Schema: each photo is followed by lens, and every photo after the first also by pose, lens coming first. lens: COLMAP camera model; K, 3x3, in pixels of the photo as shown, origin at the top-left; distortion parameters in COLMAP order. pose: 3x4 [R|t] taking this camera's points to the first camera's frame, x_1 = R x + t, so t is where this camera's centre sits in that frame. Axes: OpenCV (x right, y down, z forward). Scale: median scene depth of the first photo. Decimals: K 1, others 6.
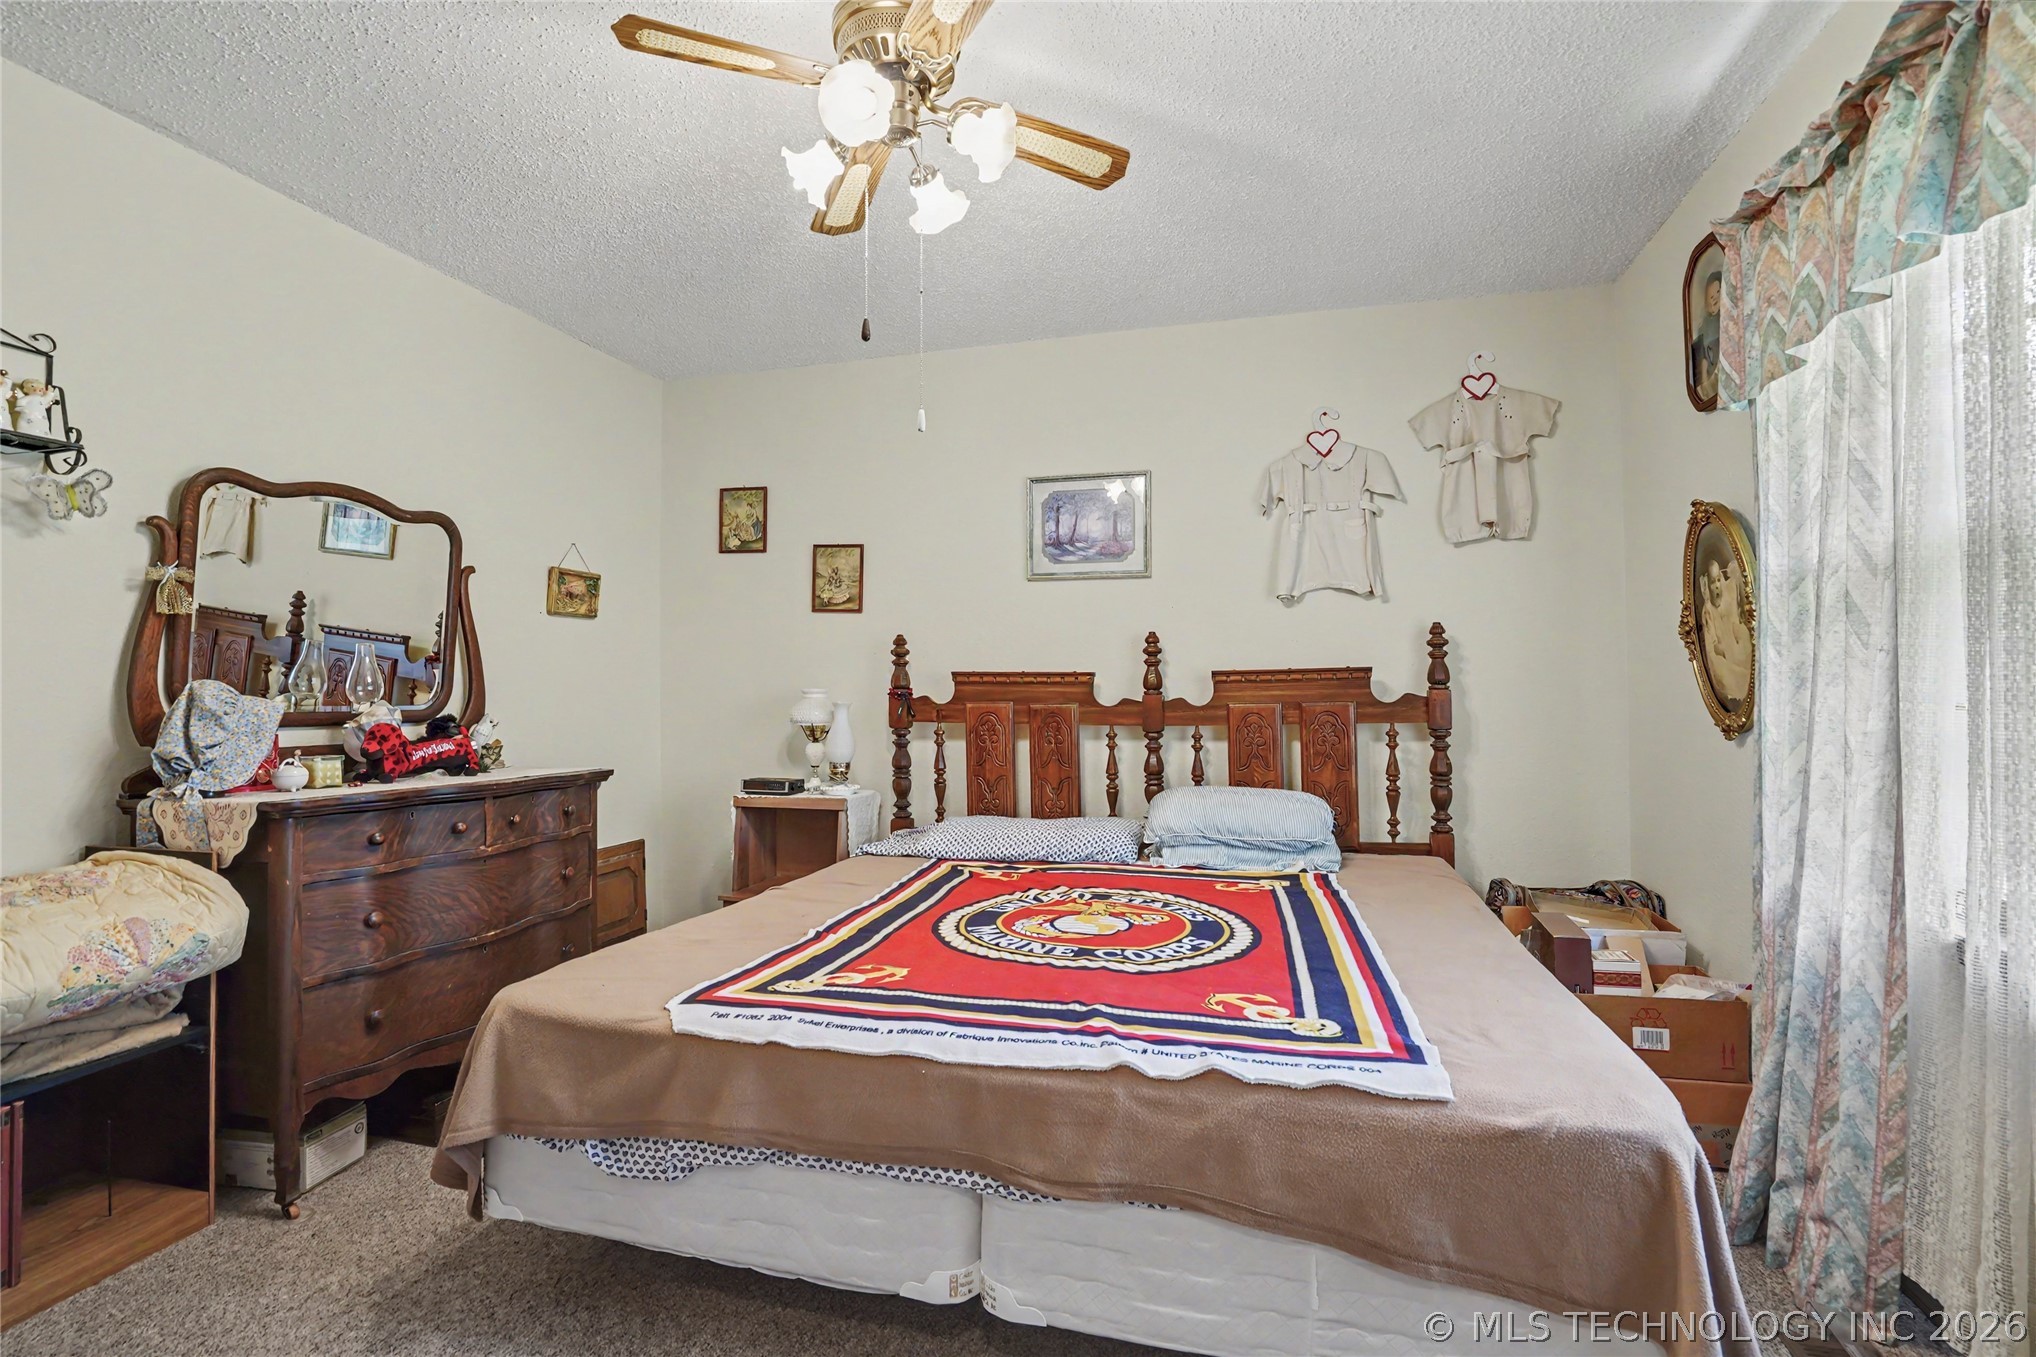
lens RADIAL K [[972.0, 0, 1022.7], [0, 972.0, 688.8], [0, 0, 1]] dist [-0.063668, 0.025974]
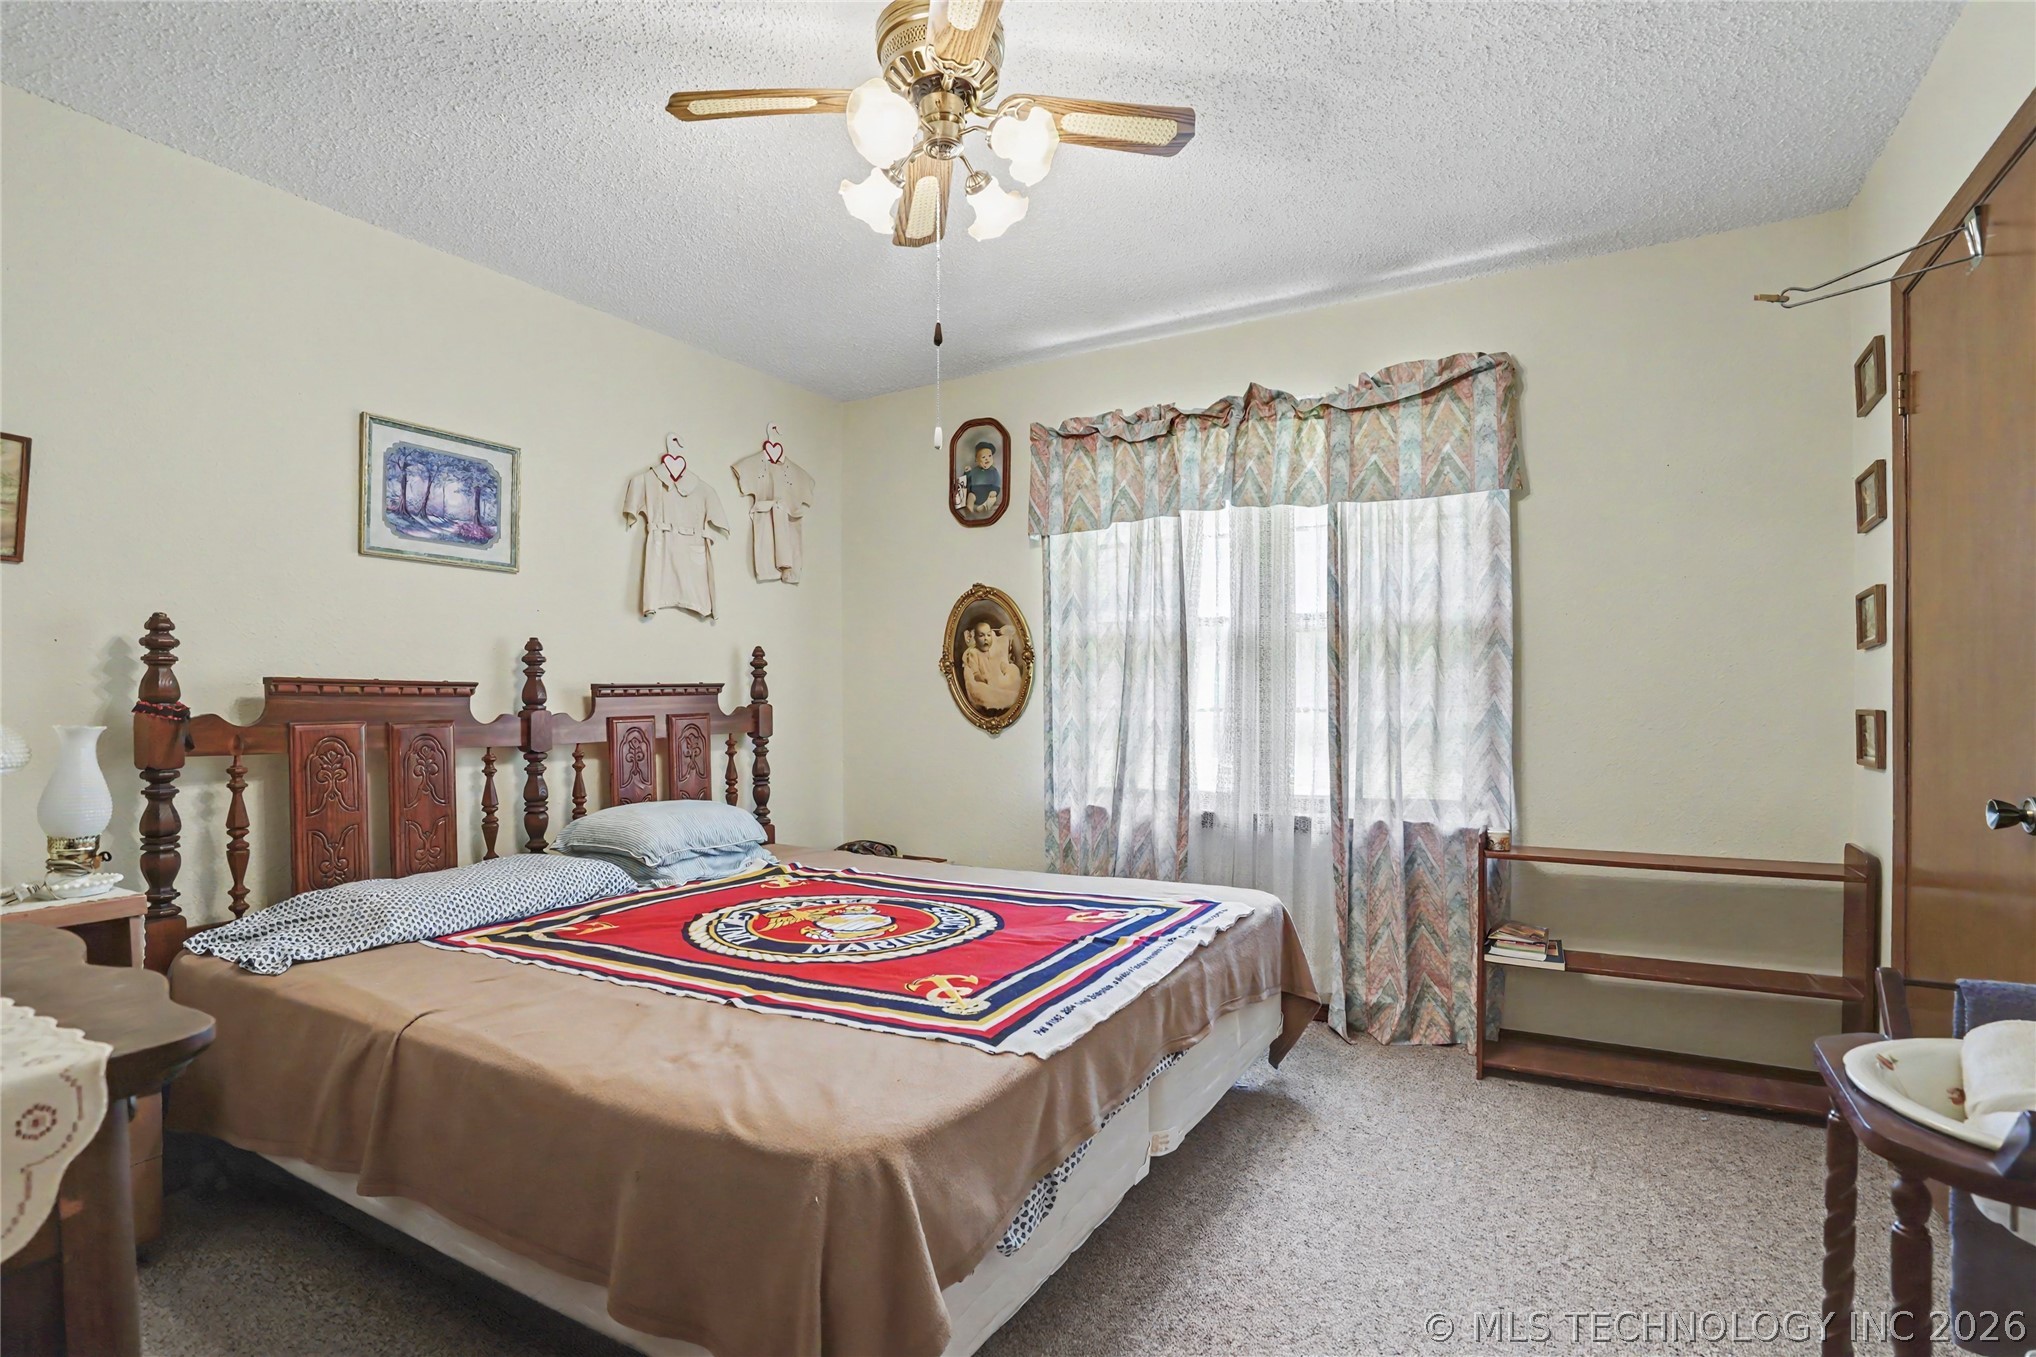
lens RADIAL K [[987.8, 0, 1021.1], [0, 987.8, 718.4], [0, 0, 1]] dist [-0.067690, -0.000158]
pose [[0.235451, -0.013324, 0.971795, -0.649832], [0.002684, 0.999911, 0.013059, 0.004186], [-0.971882, -0.000467, 0.235466, 0.396093]]
